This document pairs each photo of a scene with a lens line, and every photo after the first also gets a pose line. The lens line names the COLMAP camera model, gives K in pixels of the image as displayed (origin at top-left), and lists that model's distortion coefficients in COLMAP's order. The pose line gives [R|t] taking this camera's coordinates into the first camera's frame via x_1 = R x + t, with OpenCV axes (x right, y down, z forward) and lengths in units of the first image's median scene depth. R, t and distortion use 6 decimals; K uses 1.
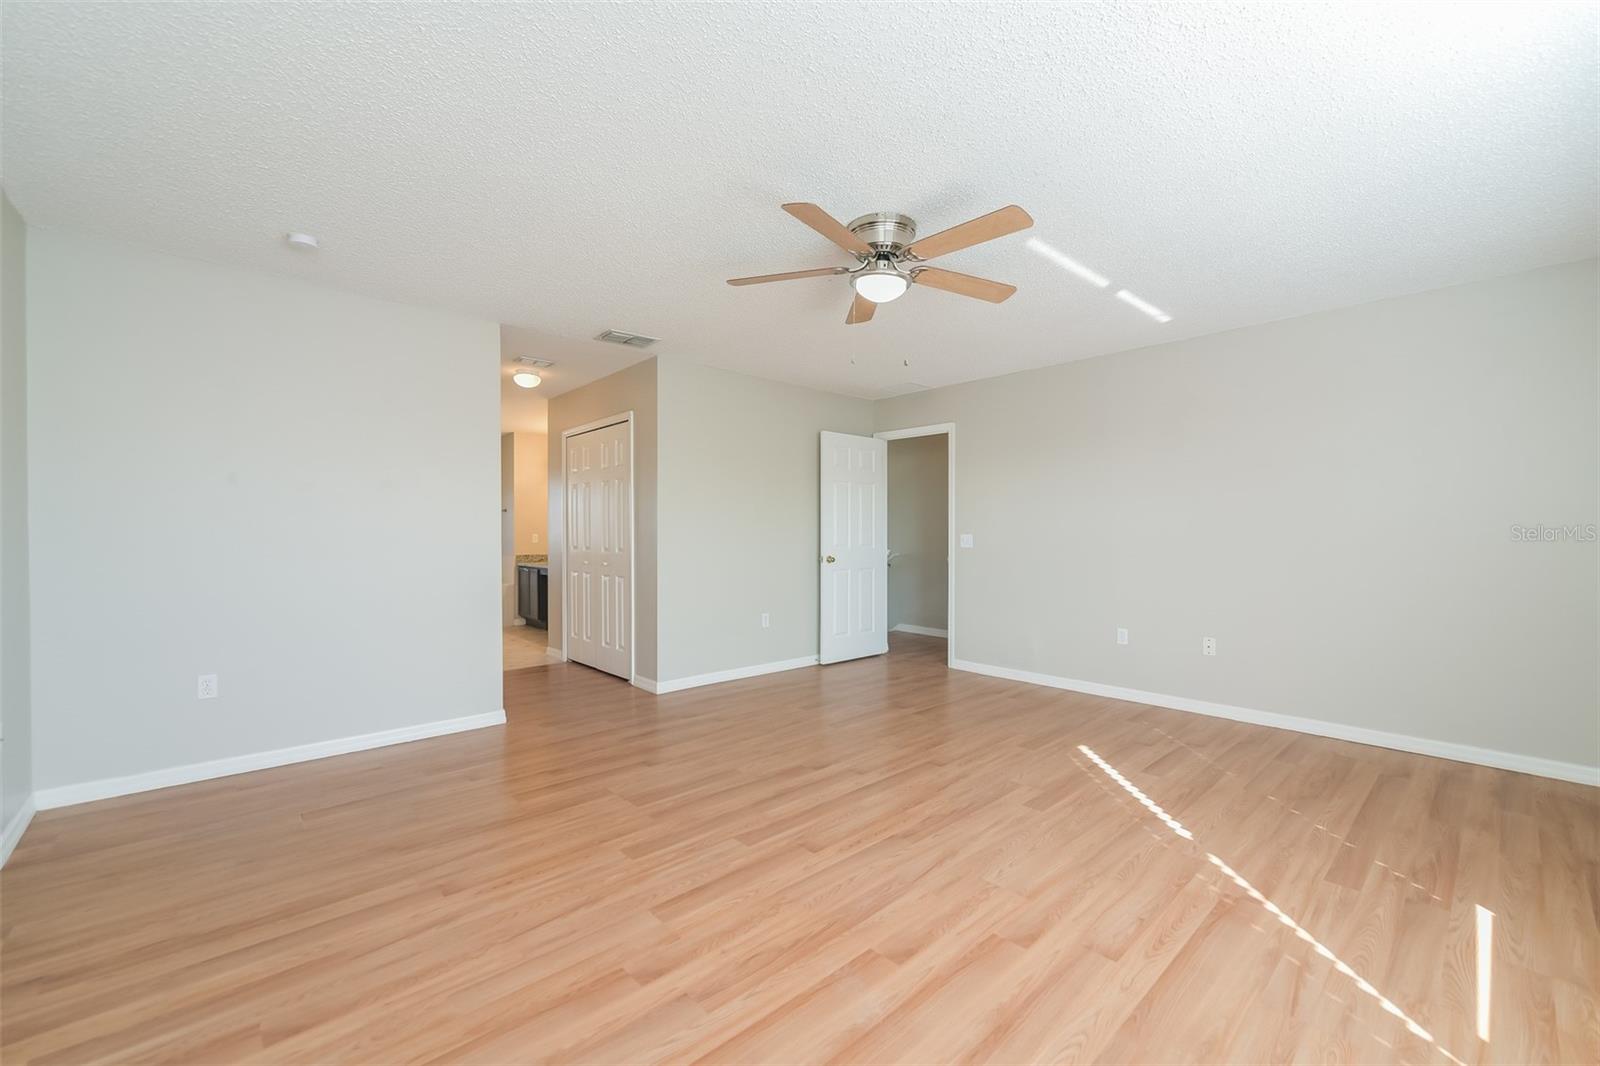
lens RADIAL K [[644.3, 0, 797.7], [0, 644.3, 534.9], [0, 0, 1]] dist [0.004004, 0.000243]
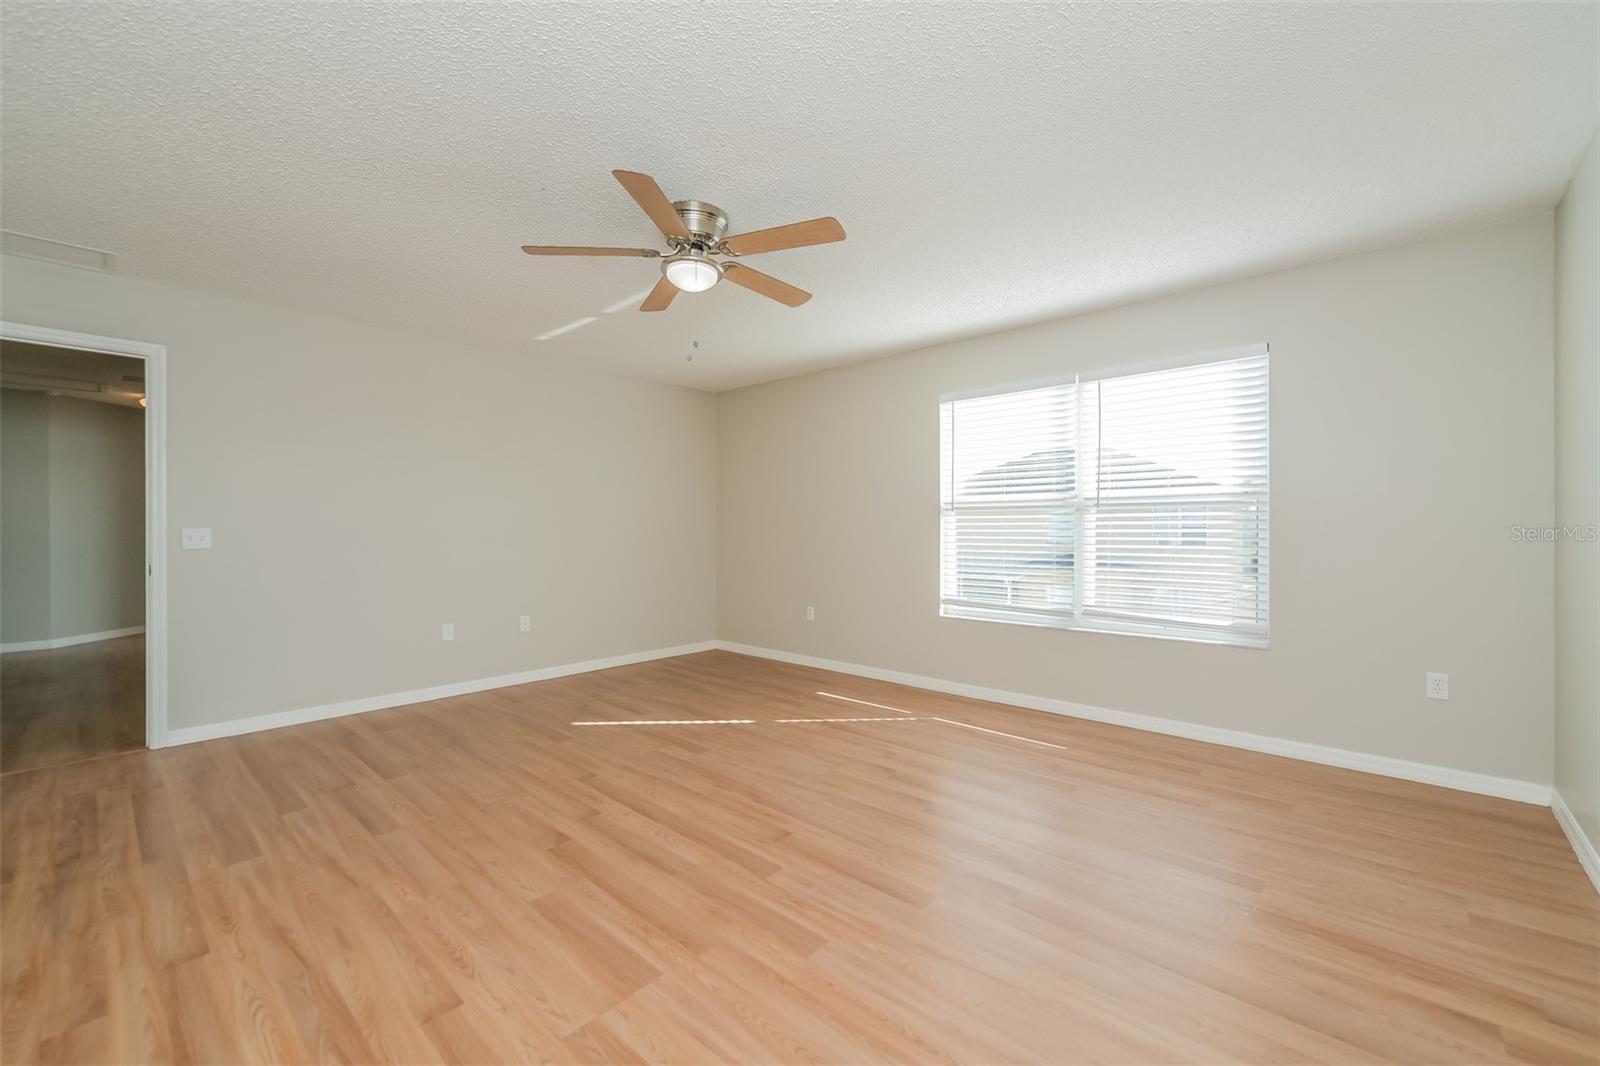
lens RADIAL K [[644.3, 0, 801.5], [0, 644.3, 529.6], [0, 0, 1]] dist [0.004004, 0.000243]
pose [[-0.084828, -0.001079, 0.996395, -0.788006], [0.005065, 0.999986, 0.001514, 0.004134], [-0.996383, 0.005175, -0.084821, 0.840646]]
